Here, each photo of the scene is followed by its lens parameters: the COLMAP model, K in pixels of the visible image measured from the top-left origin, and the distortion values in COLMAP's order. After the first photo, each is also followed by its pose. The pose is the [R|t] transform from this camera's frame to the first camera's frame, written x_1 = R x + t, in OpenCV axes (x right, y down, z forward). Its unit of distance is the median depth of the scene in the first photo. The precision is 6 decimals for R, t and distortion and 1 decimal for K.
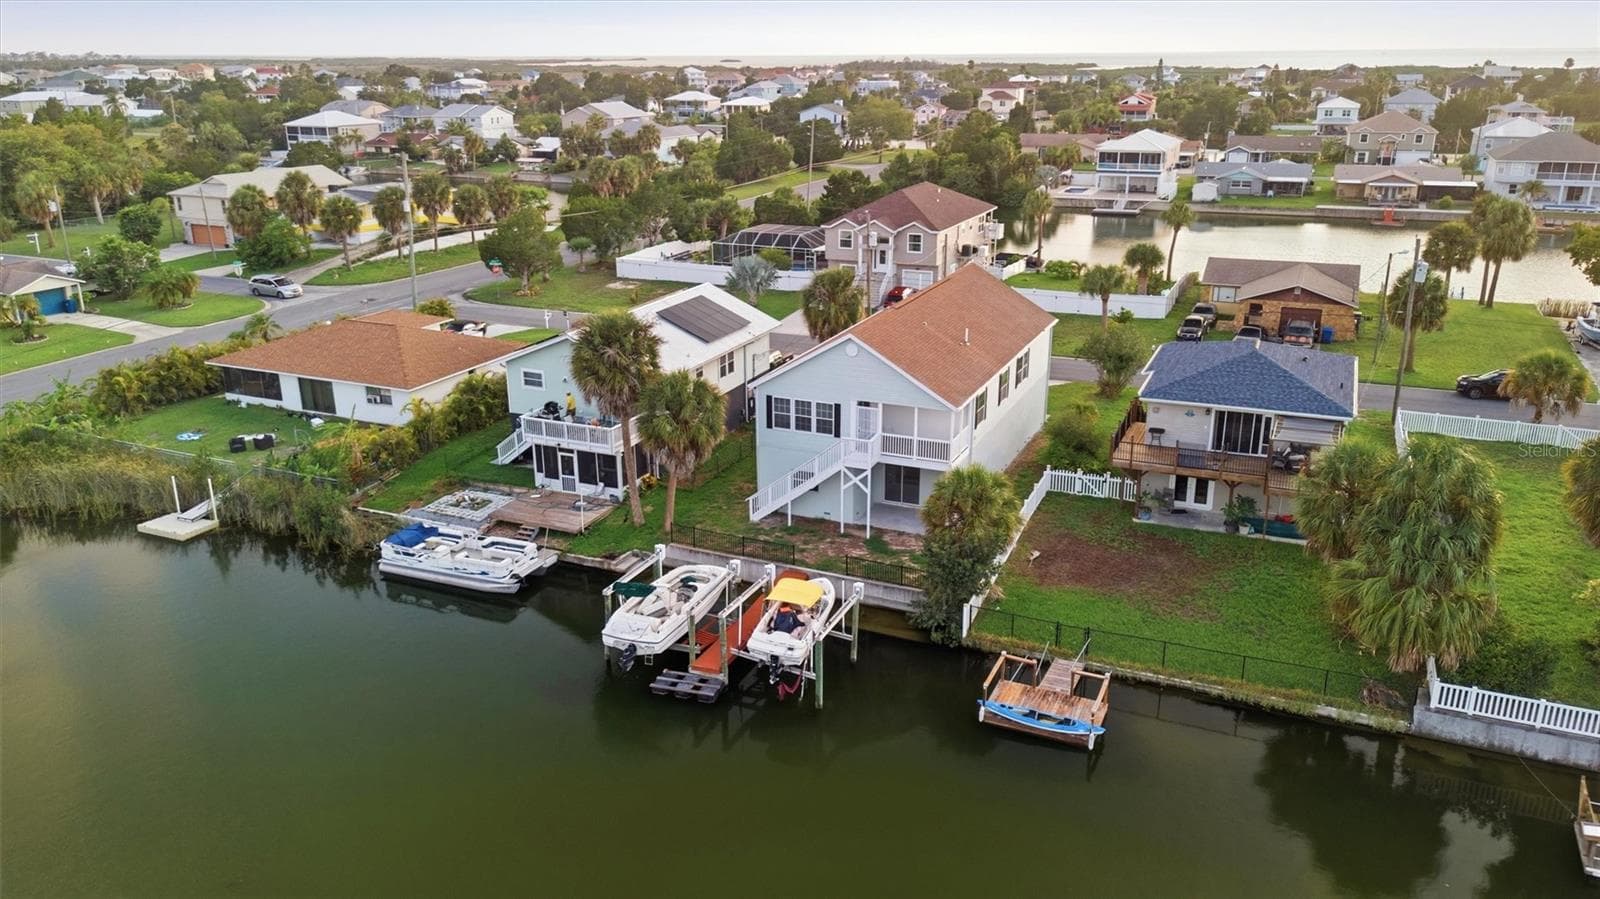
lens RADIAL K [[1173.3, 0, 797.3], [0, 1173.3, 443.5], [0, 0, 1]] dist [0.070112, -0.087202]
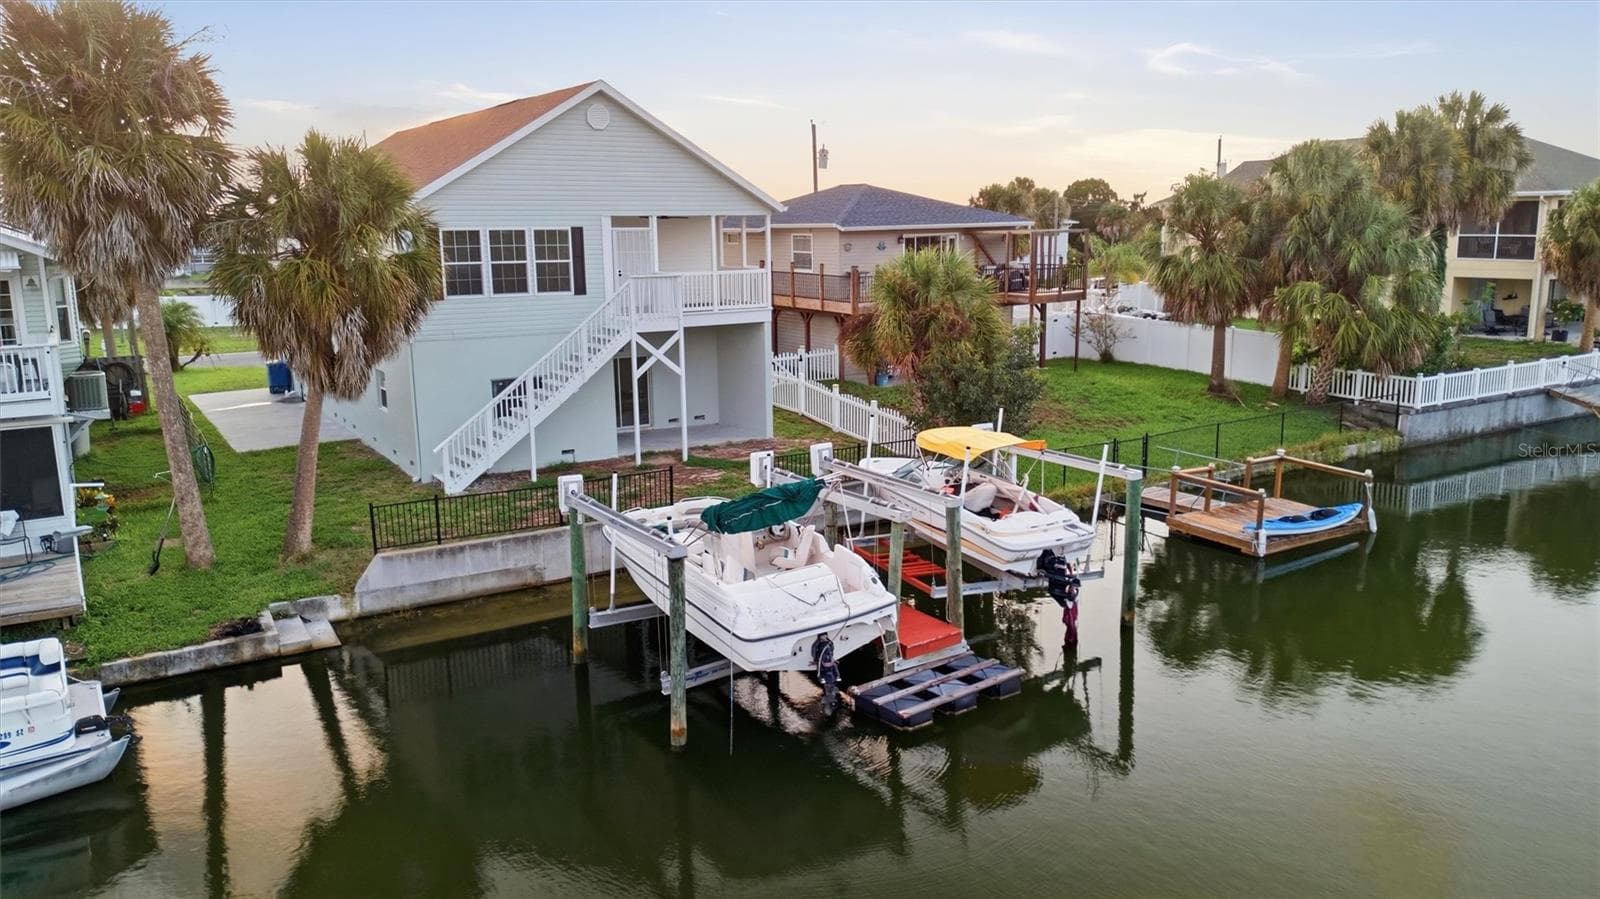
lens RADIAL K [[1173.3, 0, 803.7], [0, 1173.3, 458.3], [0, 0, 1]] dist [0.070112, -0.087202]
pose [[0.552873, -0.164983, 0.816769, -0.343073], [0.269761, 0.962854, 0.011890, 0.083556], [-0.788391, 0.213758, 0.576842, 0.597044]]
